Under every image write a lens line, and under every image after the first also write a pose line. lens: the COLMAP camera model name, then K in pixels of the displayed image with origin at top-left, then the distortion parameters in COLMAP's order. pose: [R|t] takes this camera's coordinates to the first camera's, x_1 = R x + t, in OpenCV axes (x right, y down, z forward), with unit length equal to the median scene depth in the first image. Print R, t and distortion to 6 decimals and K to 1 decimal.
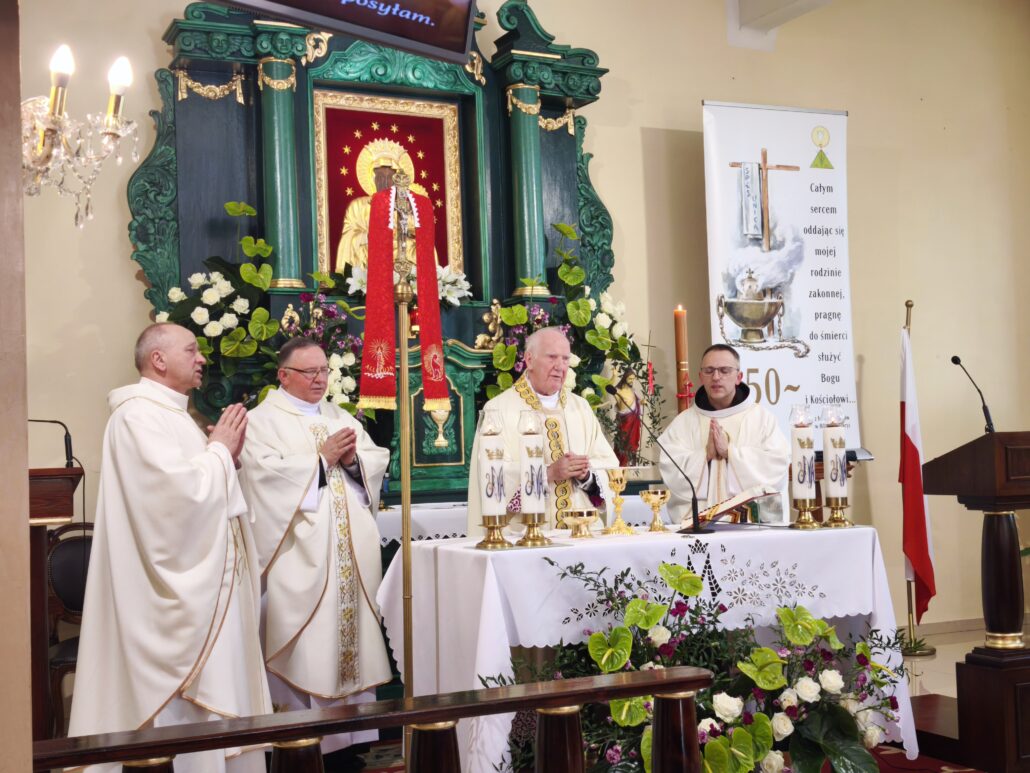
lens RADIAL K [[1381.8, 0, 524.8], [0, 1381.8, 383.0], [0, 0, 1]] dist [0.167936, -0.697624]
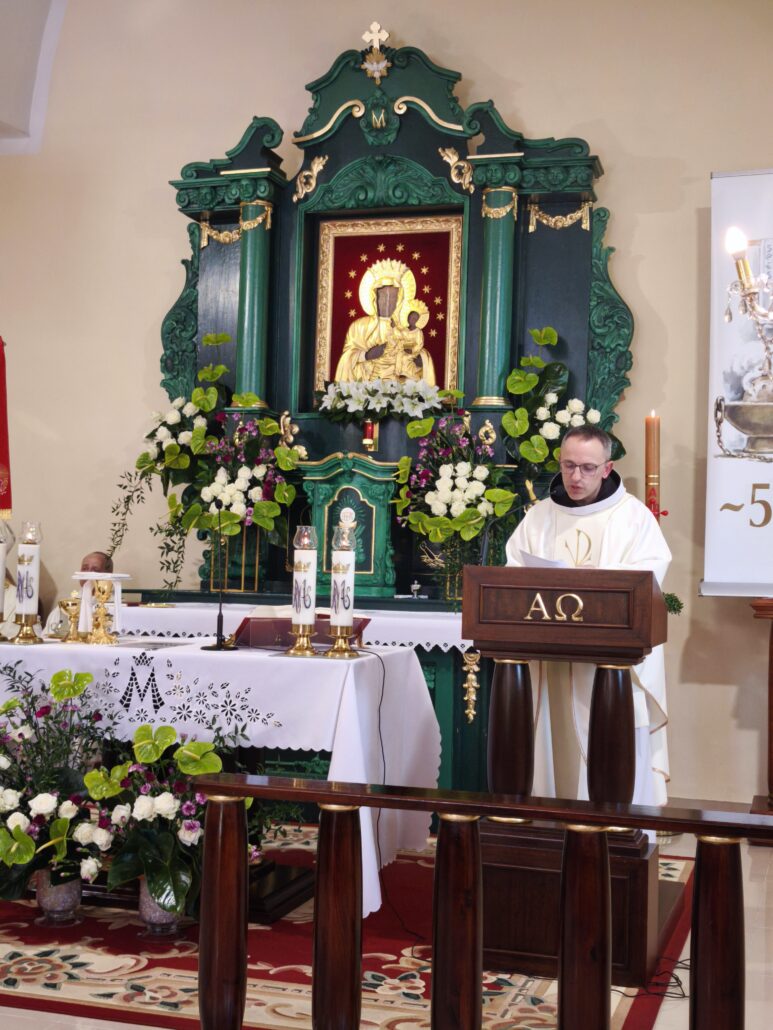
lens RADIAL K [[1381.8, 0, 386.5], [0, 1381.8, 515.0], [0, 0, 1]] dist [0.167936, -0.697624]
pose [[0.718032, 0.029866, -0.695369, 0.679197], [-0.012187, 0.999465, 0.030342, -0.016373], [0.695903, -0.013312, 0.718012, 0.266487]]
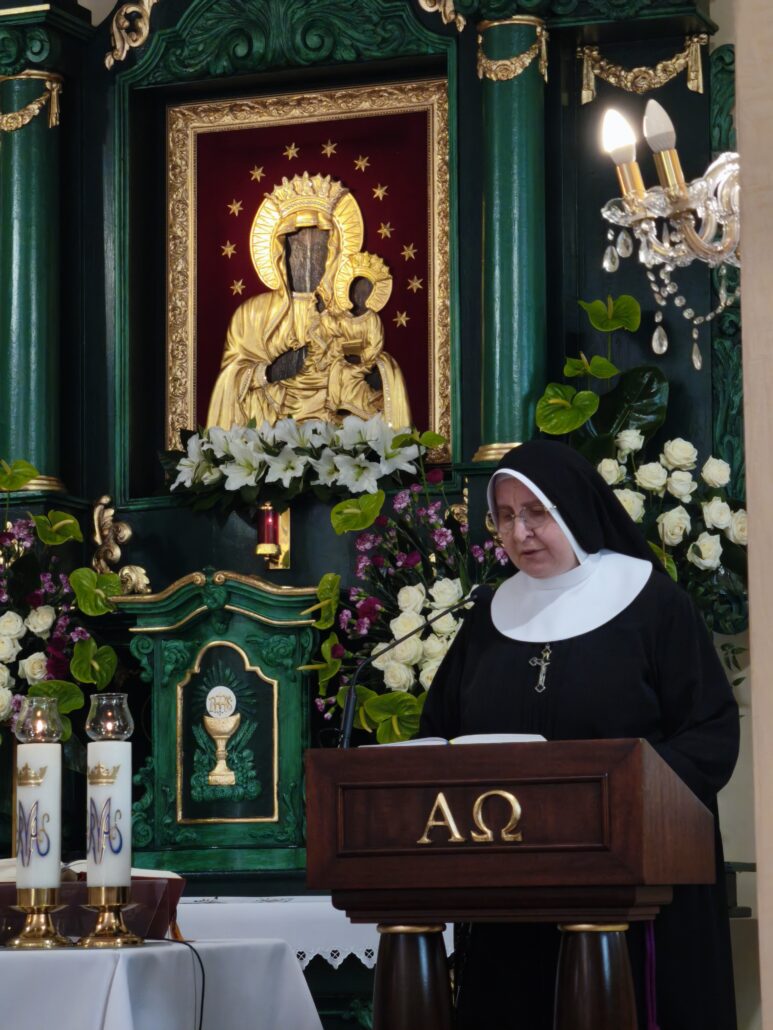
lens RADIAL K [[3443.8, 0, 386.5], [0, 3443.8, 515.0], [0, 0, 1]] dist [-0.053498, 5.373083]
pose [[0.666955, -0.059584, -0.742712, 0.905067], [0.033255, 0.998185, -0.050216, 0.012605], [0.744355, 0.008793, 0.667726, 0.203512]]
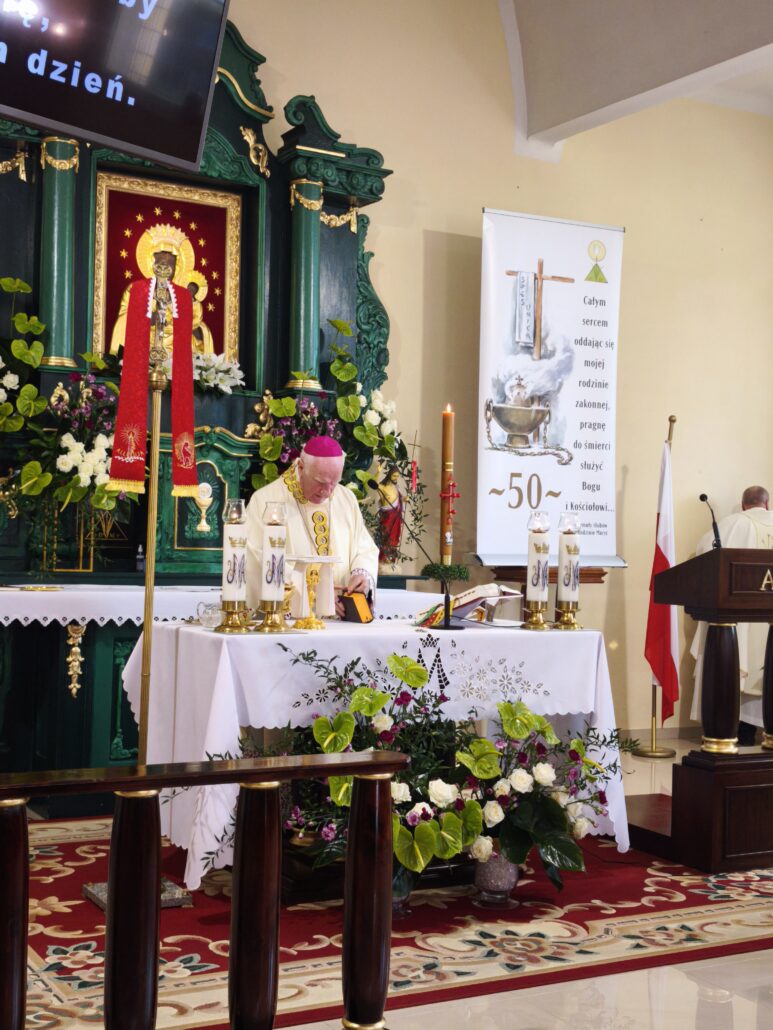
lens RADIAL K [[1381.8, 0, 386.5], [0, 1381.8, 515.0], [0, 0, 1]] dist [0.167936, -0.697624]
pose [[0.997360, 0.057995, 0.043690, 0.028765], [-0.059284, 0.997825, 0.028811, -0.003617], [-0.041924, -0.031325, 0.998630, -0.027850]]
